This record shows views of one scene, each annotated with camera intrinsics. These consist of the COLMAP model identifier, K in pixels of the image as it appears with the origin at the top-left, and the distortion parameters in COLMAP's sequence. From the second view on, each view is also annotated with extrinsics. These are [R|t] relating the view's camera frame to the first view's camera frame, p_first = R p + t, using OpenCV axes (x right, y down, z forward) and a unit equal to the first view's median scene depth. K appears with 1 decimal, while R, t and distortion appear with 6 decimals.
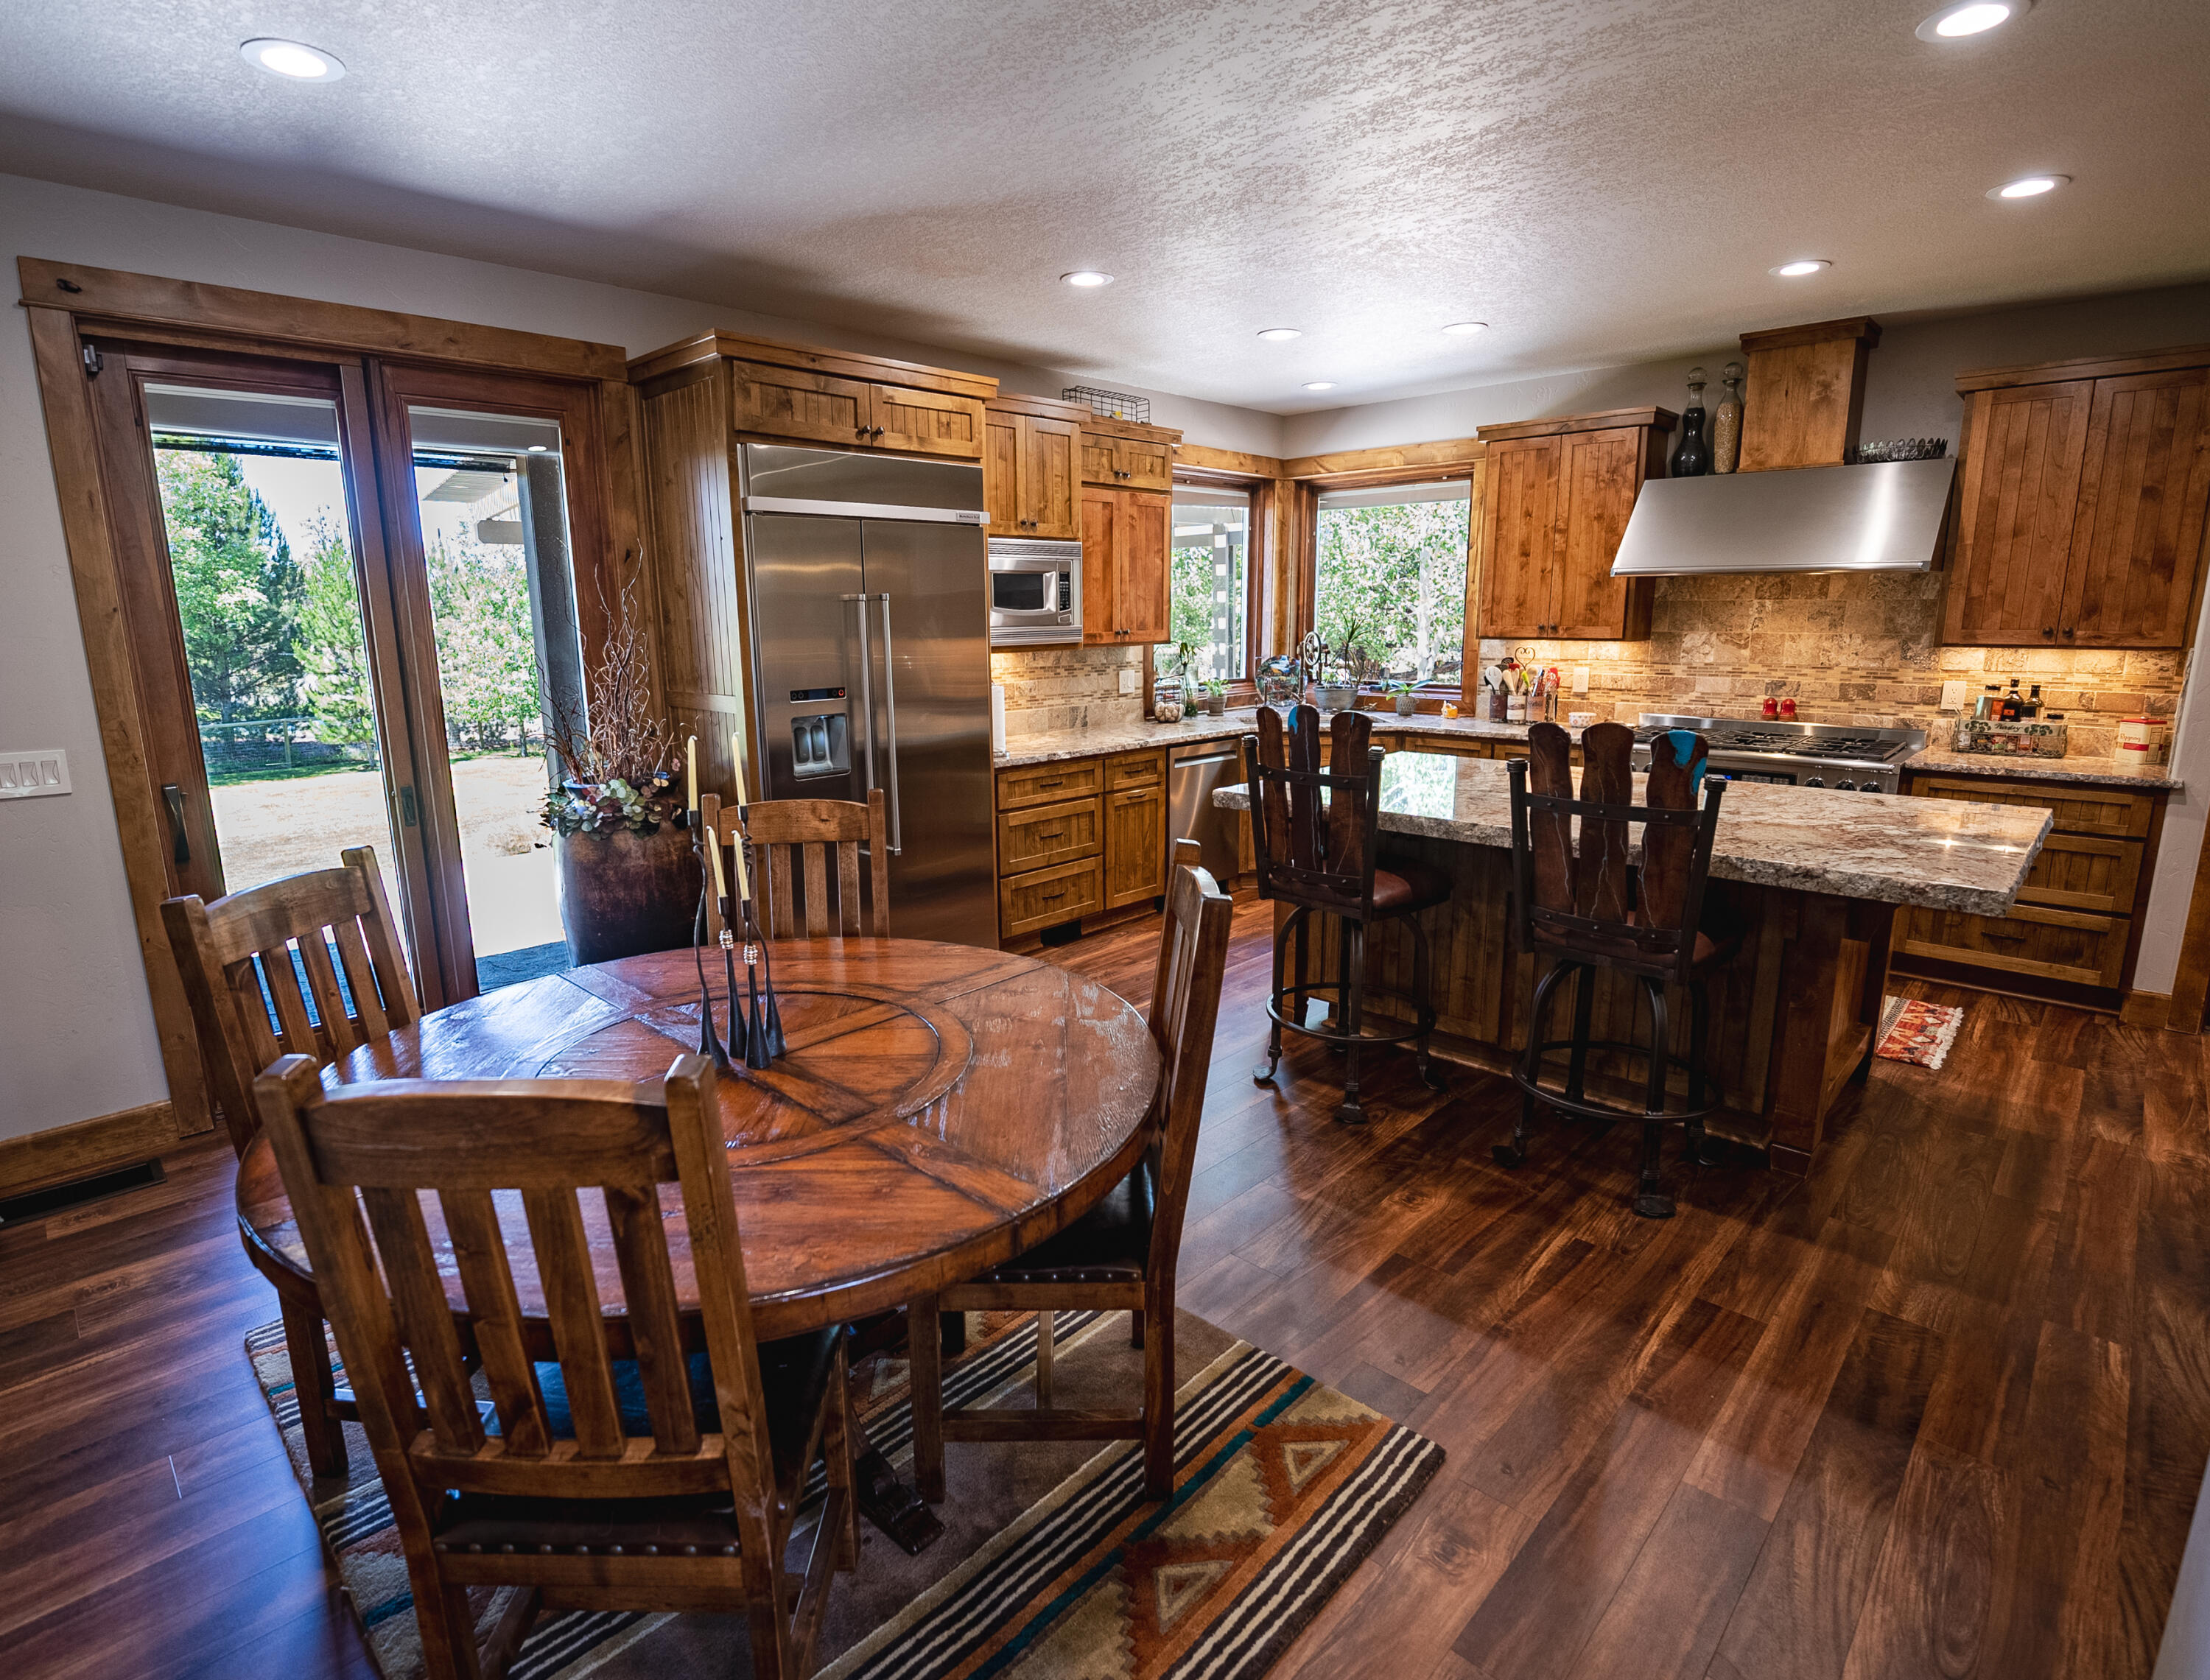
lens RADIAL K [[1107.5, 0, 1066.6], [0, 1107.5, 850.3], [0, 0, 1]] dist [-0.020677, -0.001414]
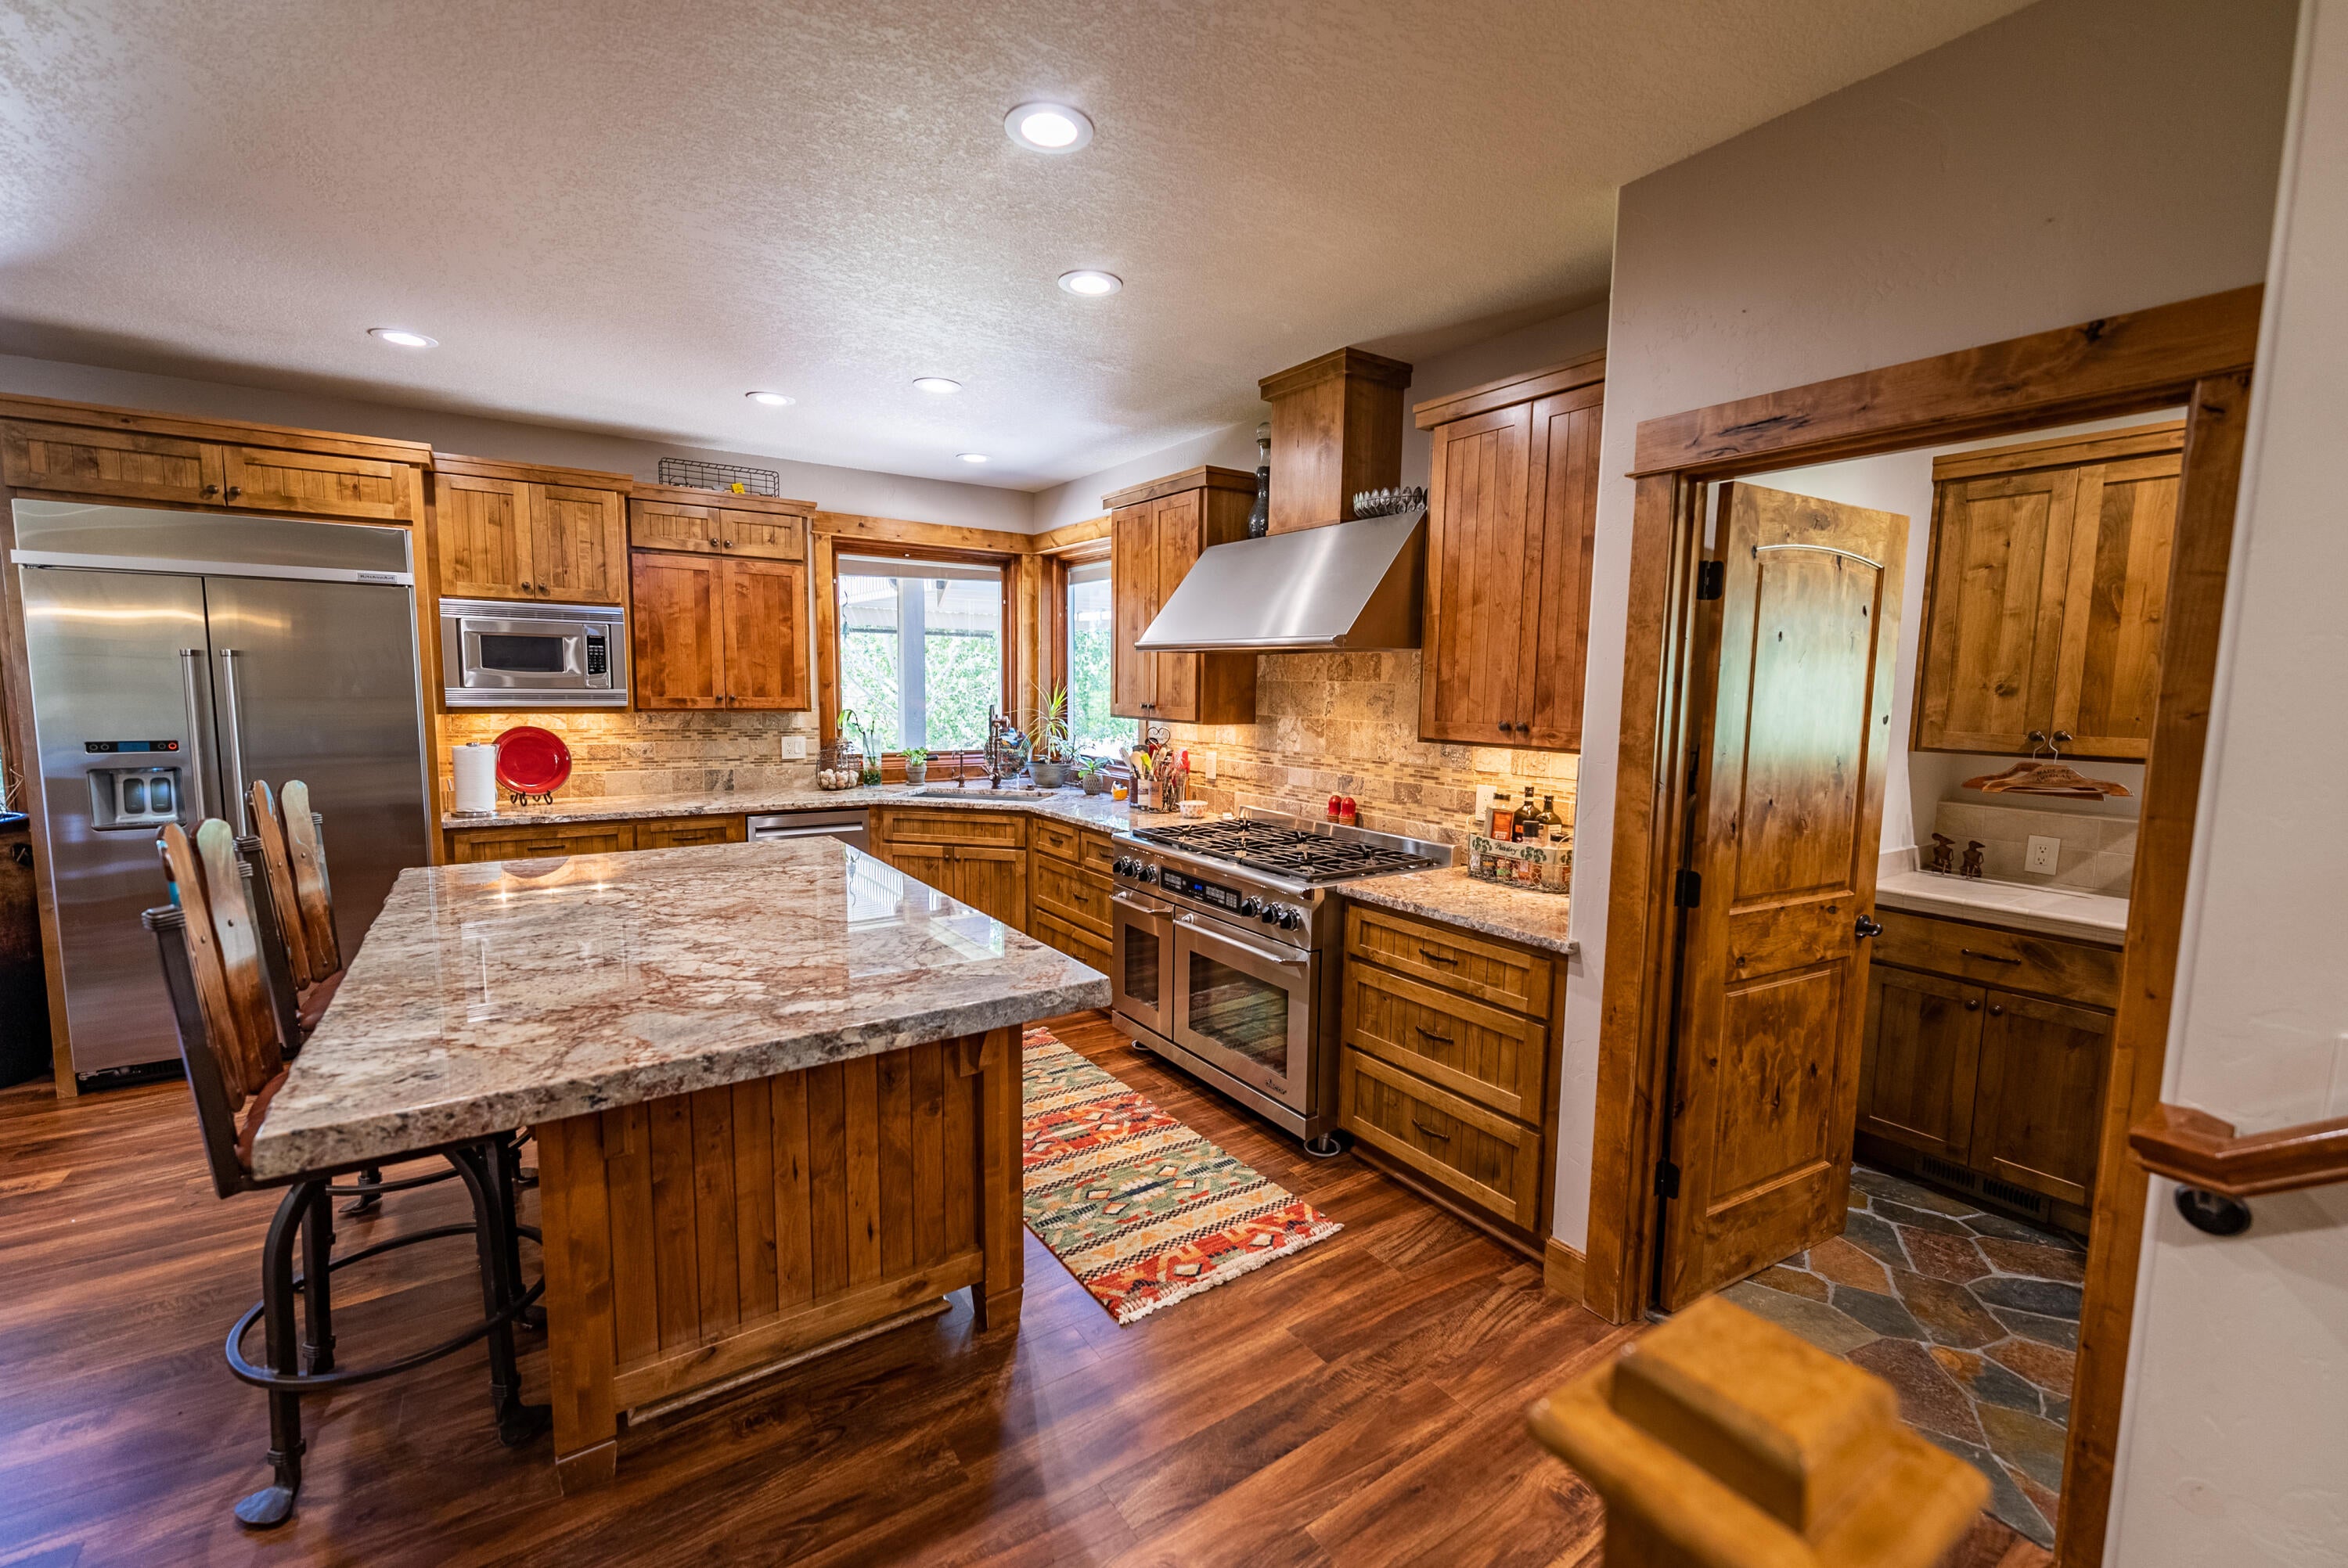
lens RADIAL K [[969.9, 0, 1170.5], [0, 969.9, 790.3], [0, 0, 1]] dist [-0.002783, -0.000517]
pose [[0.981439, 0.049047, -0.185398, 0.692043], [-0.067913, 0.992983, -0.096816, -0.065136], [0.179349, 0.107610, 0.977882, 0.258651]]
